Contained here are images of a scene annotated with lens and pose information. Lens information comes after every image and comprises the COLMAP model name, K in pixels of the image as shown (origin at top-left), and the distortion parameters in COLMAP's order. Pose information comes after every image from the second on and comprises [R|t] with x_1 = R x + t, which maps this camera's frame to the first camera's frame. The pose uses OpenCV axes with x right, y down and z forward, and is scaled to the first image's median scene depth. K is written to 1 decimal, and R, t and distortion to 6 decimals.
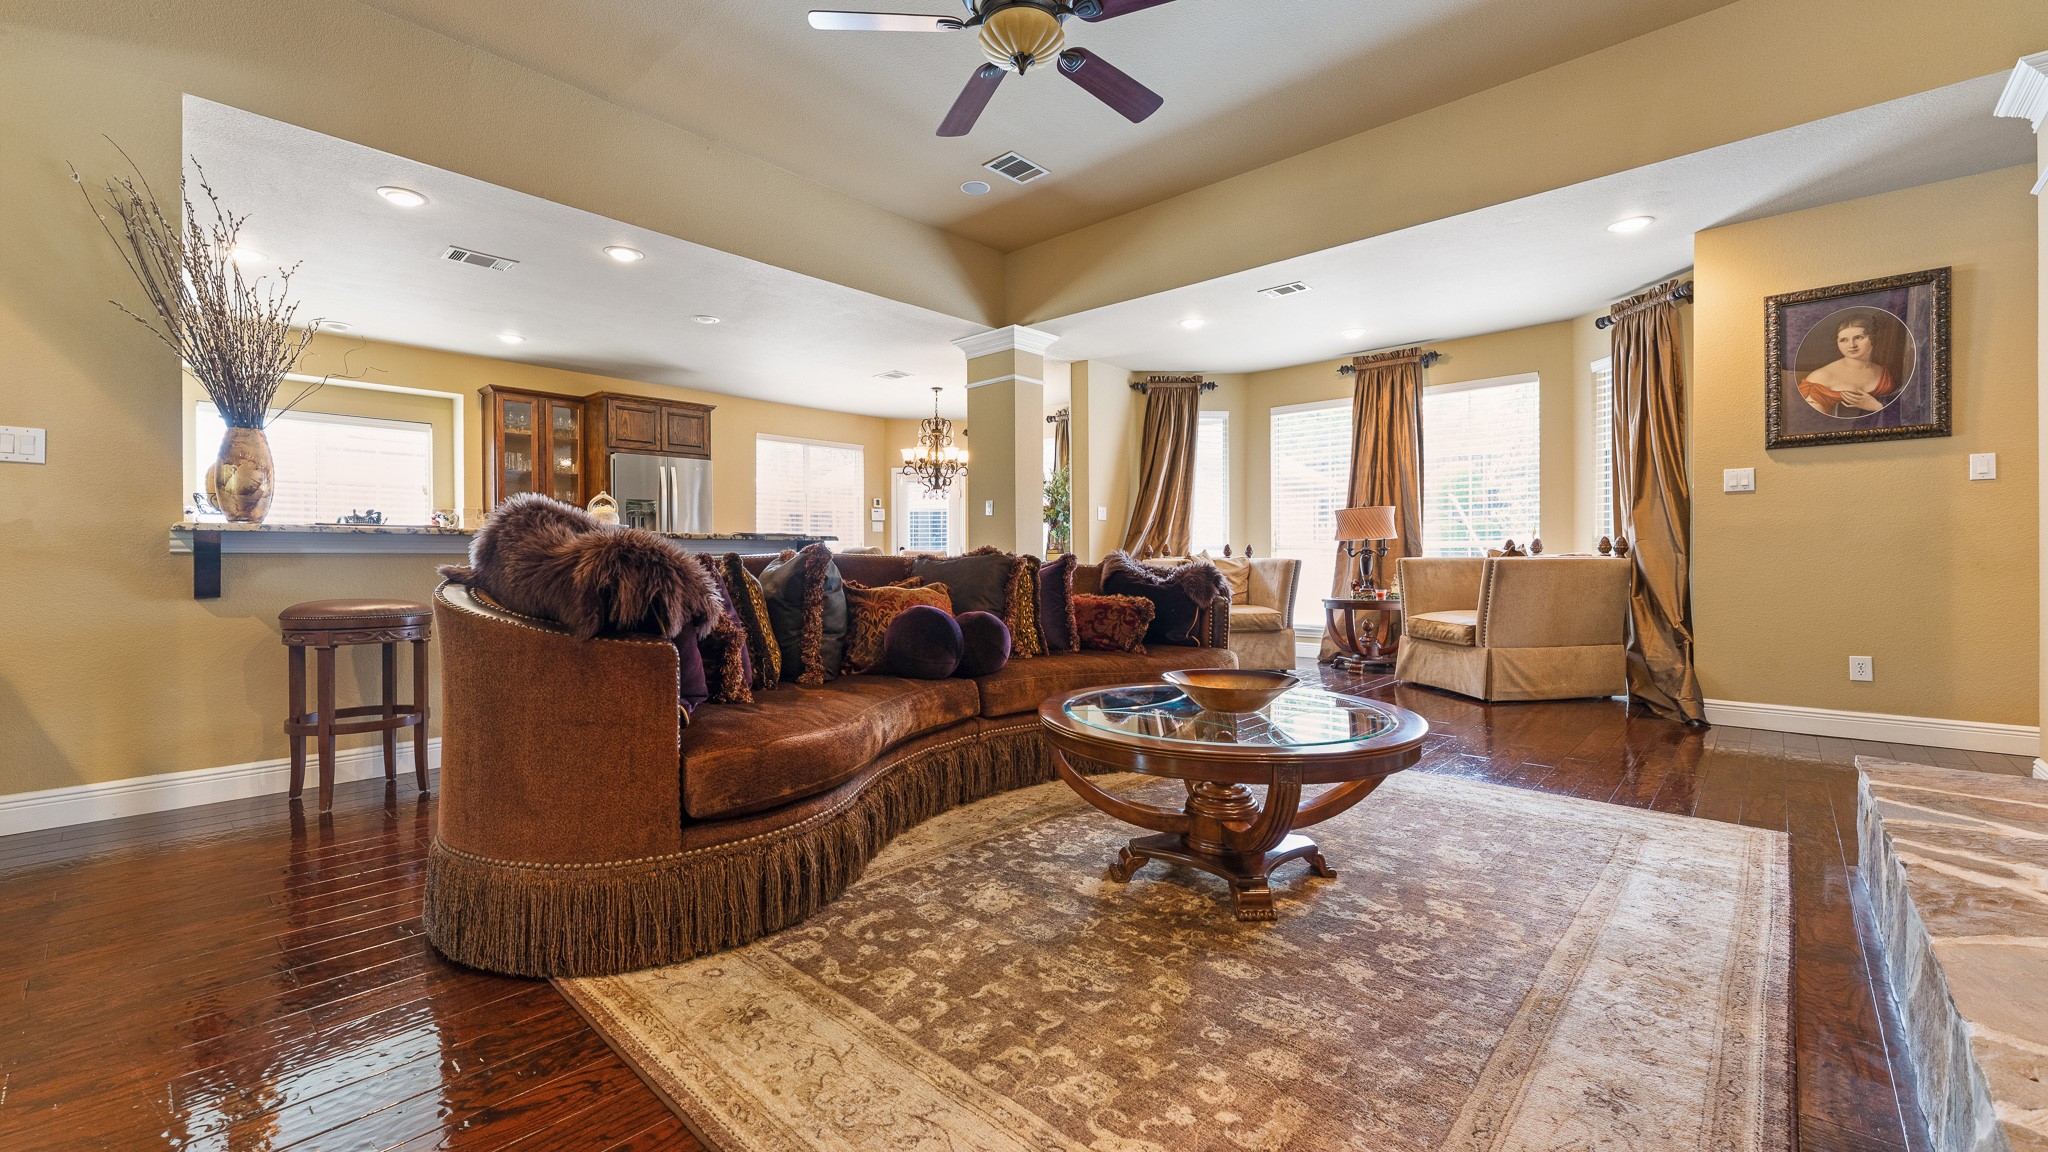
lens RADIAL K [[817.5, 0, 1023.5], [0, 817.5, 559.8], [0, 0, 1]] dist [-0.001623, -0.000822]
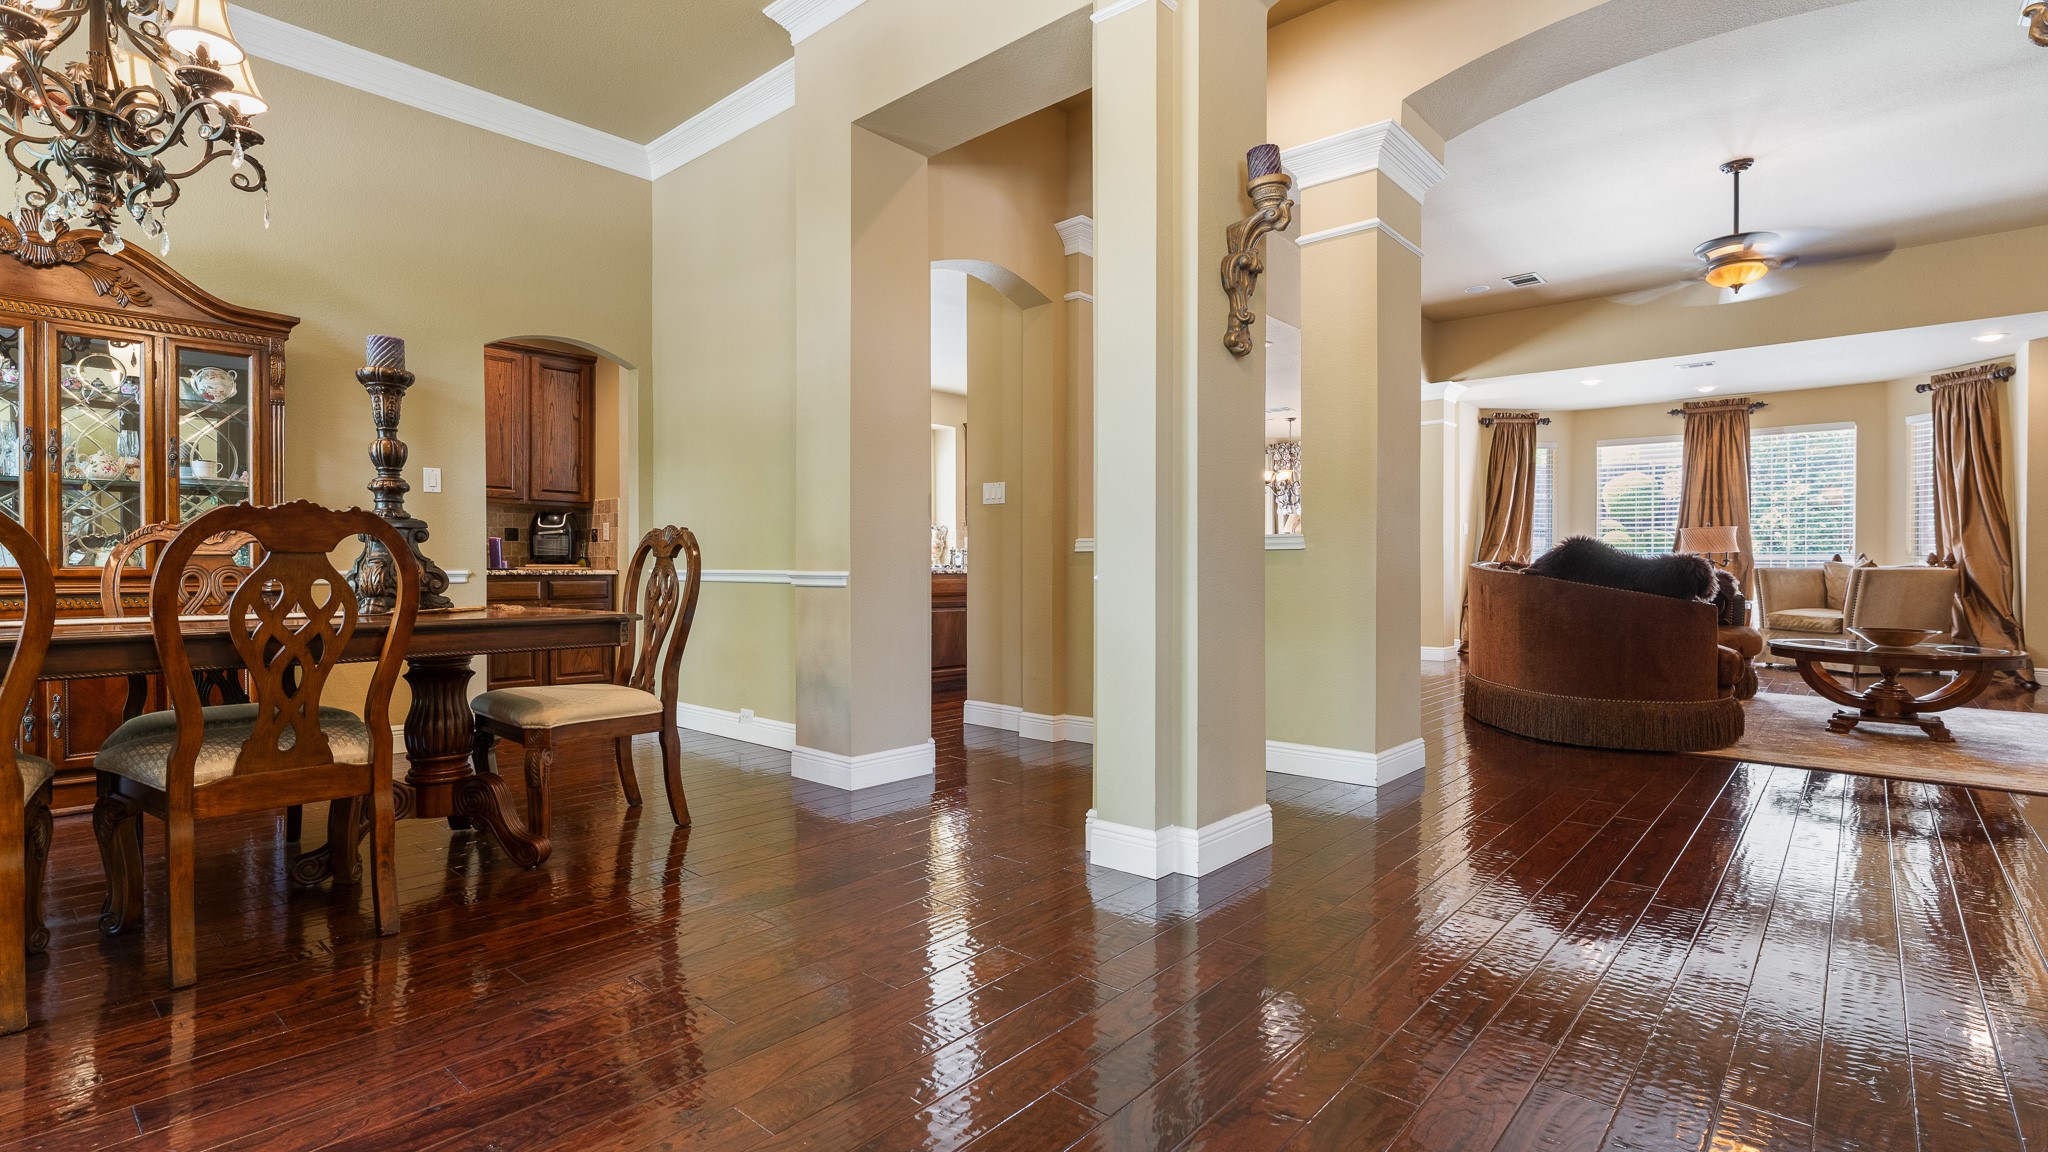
lens RADIAL K [[953.6, 0, 1016.9], [0, 953.6, 571.4], [0, 0, 1]] dist [0.000964, 0.000238]
pose [[0.999655, 0.004635, 0.025855, -0.733775], [-0.004700, 0.999986, 0.002463, 0.004674], [-0.025843, -0.002583, 0.999663, -0.462440]]
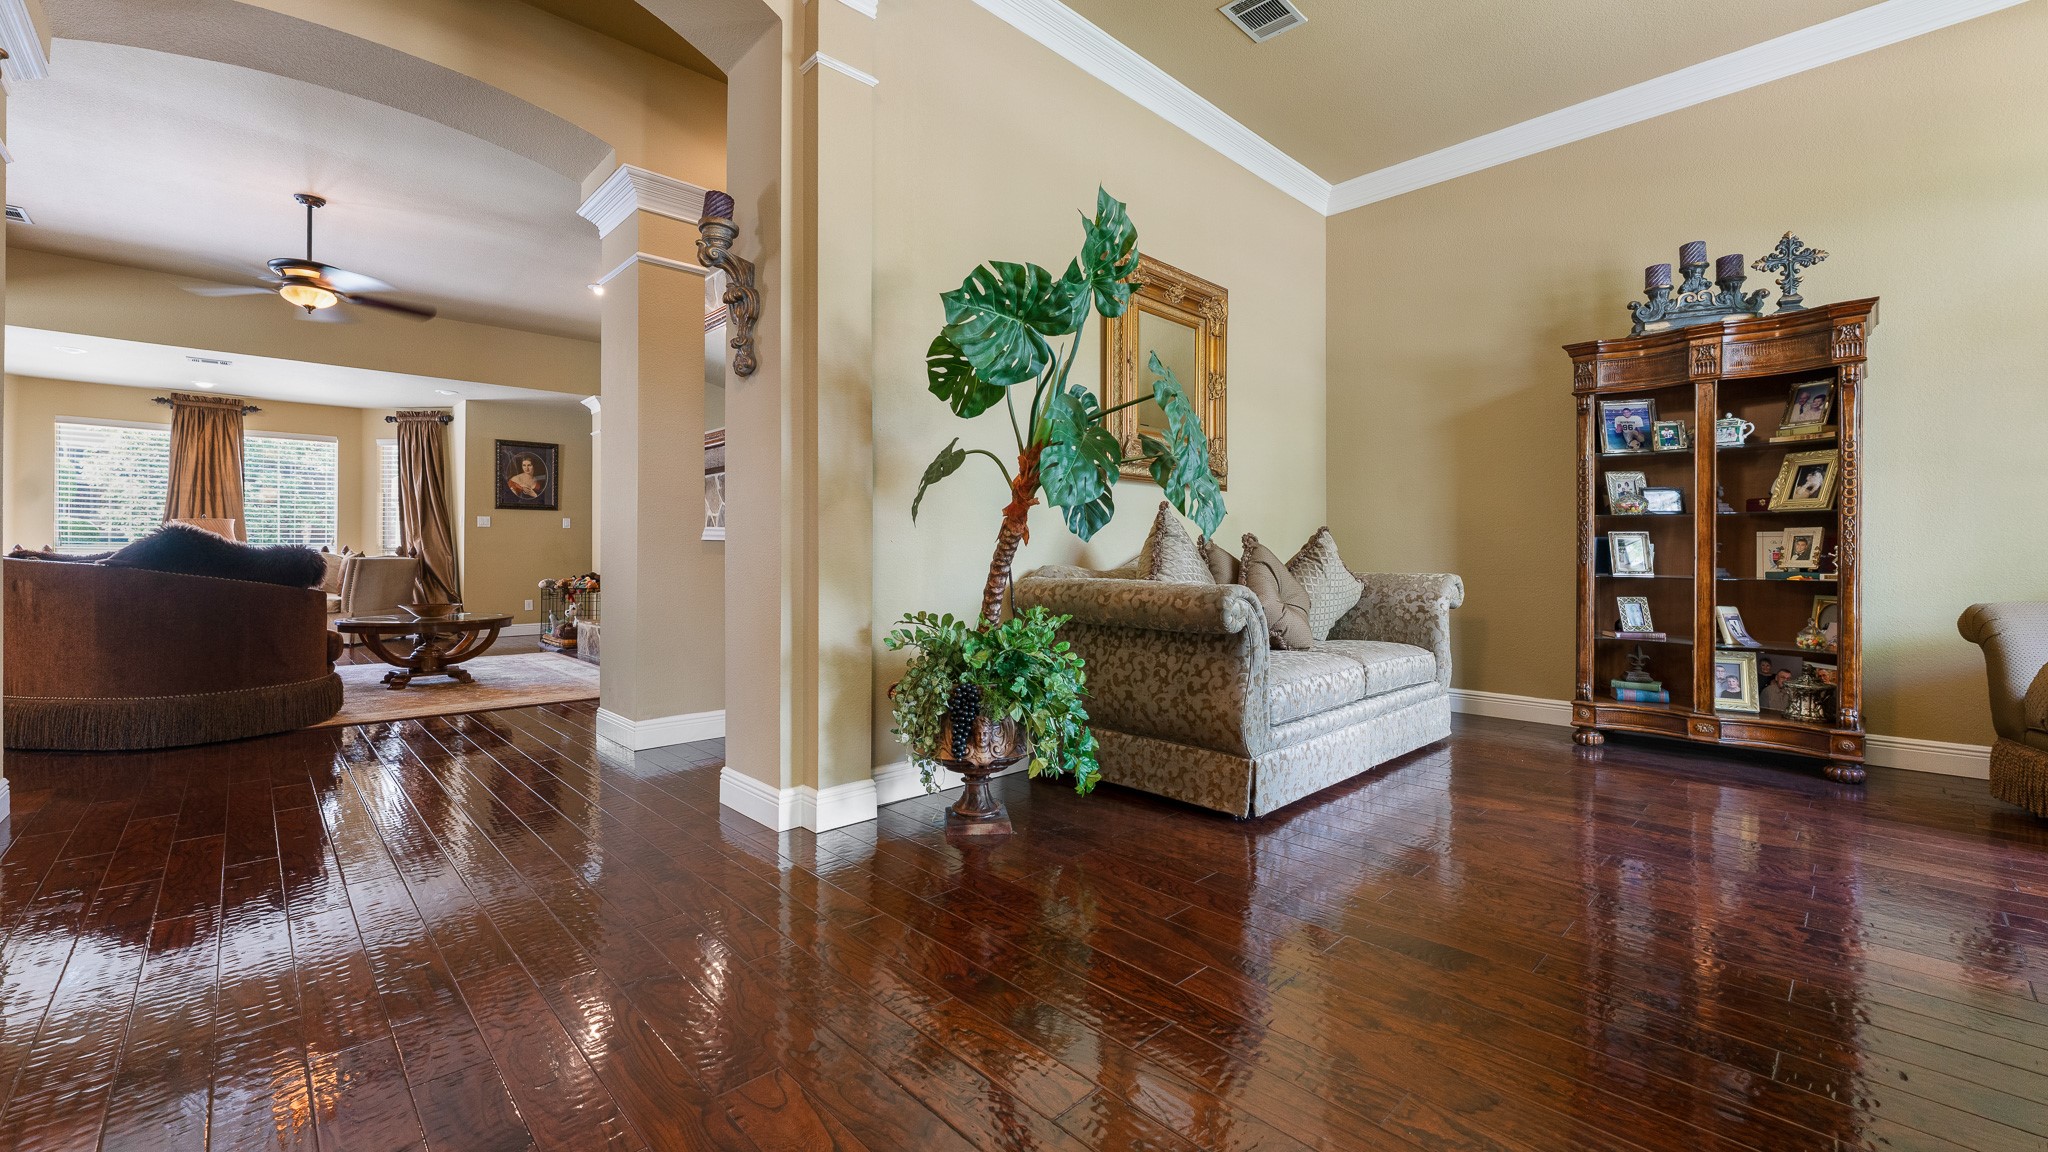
lens RADIAL K [[817.5, 0, 1013.4], [0, 817.5, 547.8], [0, 0, 1]] dist [-0.001623, -0.000822]
pose [[0.059873, 0.013730, 0.998112, -0.852130], [0.004081, 0.999894, -0.013999, 0.004751], [-0.998198, 0.004911, 0.059810, -0.370380]]
